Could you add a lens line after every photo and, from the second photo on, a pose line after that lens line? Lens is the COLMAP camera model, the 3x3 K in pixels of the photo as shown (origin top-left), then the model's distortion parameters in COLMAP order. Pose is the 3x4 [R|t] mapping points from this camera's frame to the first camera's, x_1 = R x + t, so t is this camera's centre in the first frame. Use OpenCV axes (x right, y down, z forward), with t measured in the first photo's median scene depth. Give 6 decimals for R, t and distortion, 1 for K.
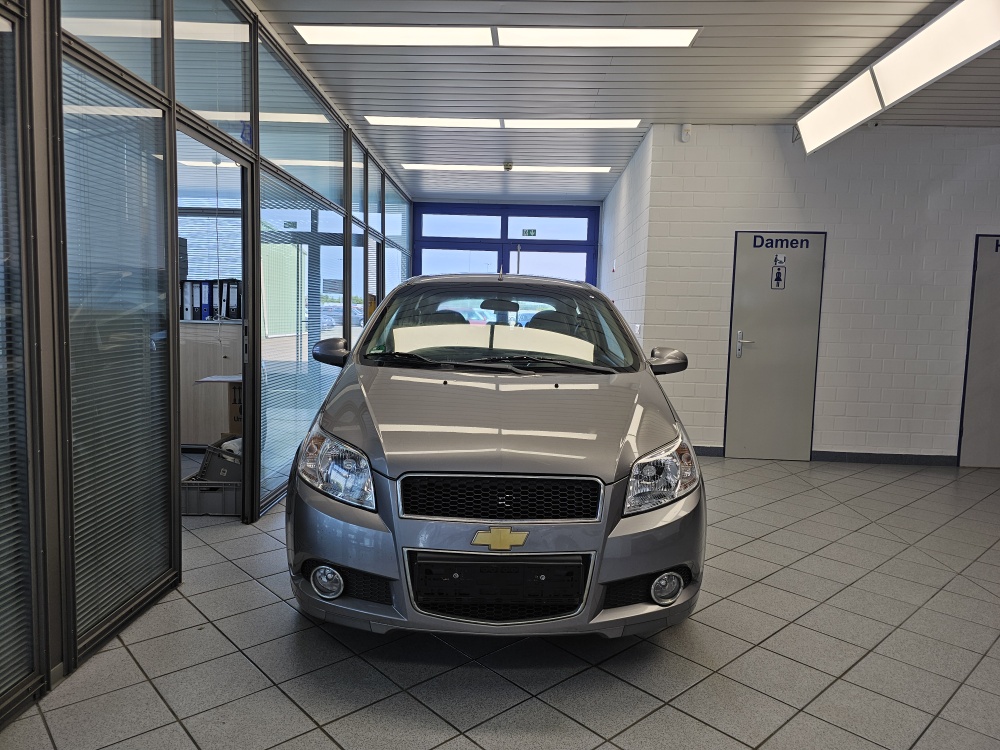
lens RADIAL K [[677.7, 0, 496.9], [0, 677.7, 376.9], [0, 0, 1]] dist [0.051985, -0.048035]
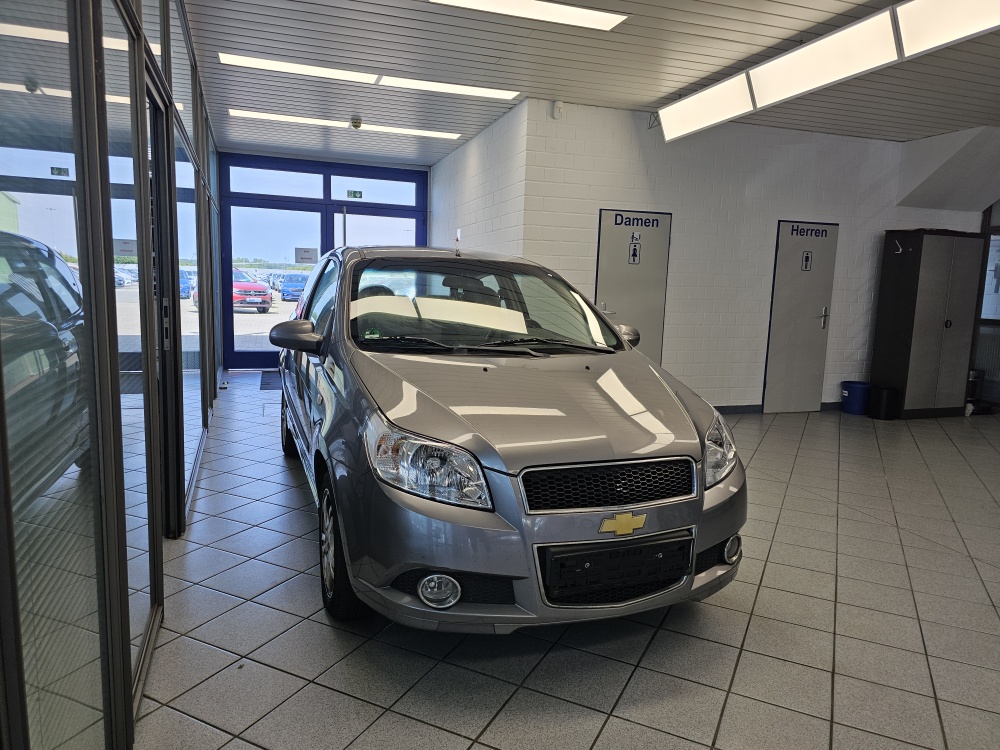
lens RADIAL K [[677.7, 0, 506.8], [0, 677.7, 382.0], [0, 0, 1]] dist [0.051985, -0.048035]
pose [[0.932843, -0.047280, 0.357166, -0.185364], [0.024865, 0.997437, 0.067095, -0.017467], [-0.359423, -0.053709, 0.931628, 0.042703]]
